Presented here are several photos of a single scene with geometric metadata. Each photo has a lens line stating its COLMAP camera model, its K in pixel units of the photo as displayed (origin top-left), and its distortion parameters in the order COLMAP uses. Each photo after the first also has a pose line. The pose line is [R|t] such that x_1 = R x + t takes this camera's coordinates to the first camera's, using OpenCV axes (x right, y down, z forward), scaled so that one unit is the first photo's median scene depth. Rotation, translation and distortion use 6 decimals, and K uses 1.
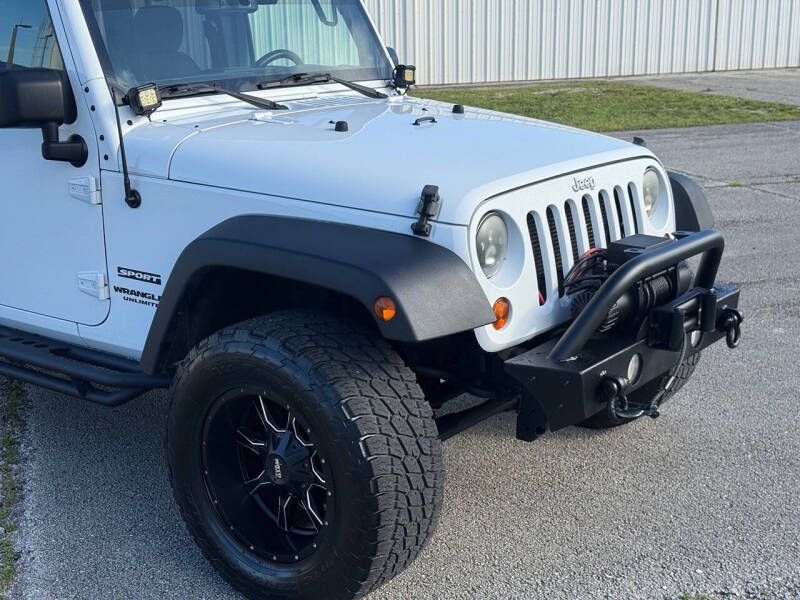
lens RADIAL K [[1122.4, 0, 399.6], [0, 1122.4, 302.5], [0, 0, 1]] dist [0.118277, 0.000000]
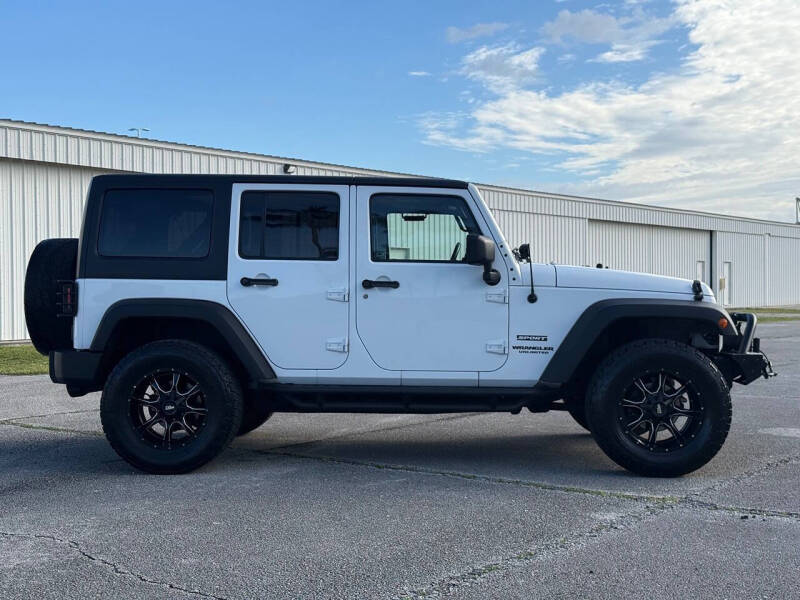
lens RADIAL K [[1122.4, 0, 399.1], [0, 1122.4, 298.8], [0, 0, 1]] dist [0.118277, 0.000000]
pose [[0.822384, 0.009120, 0.568860, -1.529446], [0.136174, 0.967654, -0.212375, 0.292637], [-0.552396, 0.252118, 0.794541, -0.436109]]
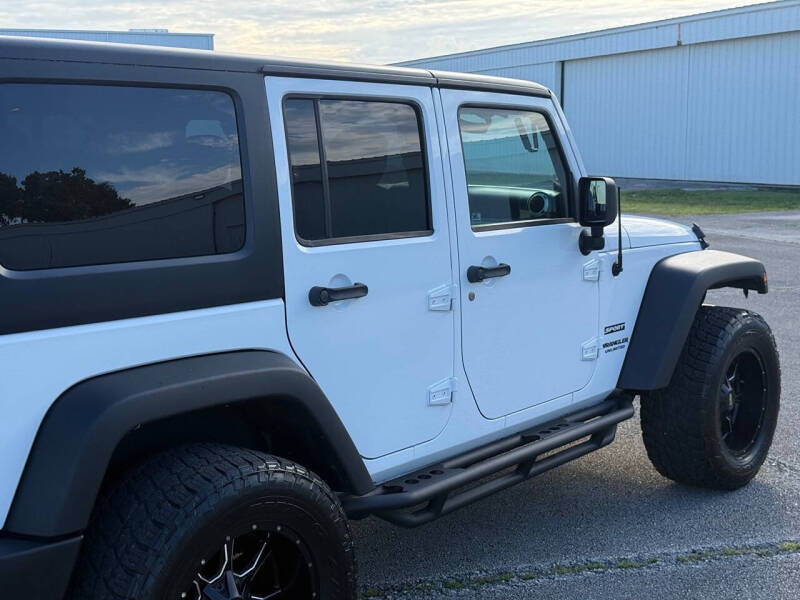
lens RADIAL K [[1122.4, 0, 397.9], [0, 1122.4, 299.6], [0, 0, 1]] dist [0.118277, 0.000000]
pose [[0.053824, -0.132319, 0.989745, -1.527924], [0.270887, 0.955948, 0.113070, -0.270548], [-0.961105, 0.262023, 0.087297, 1.119783]]
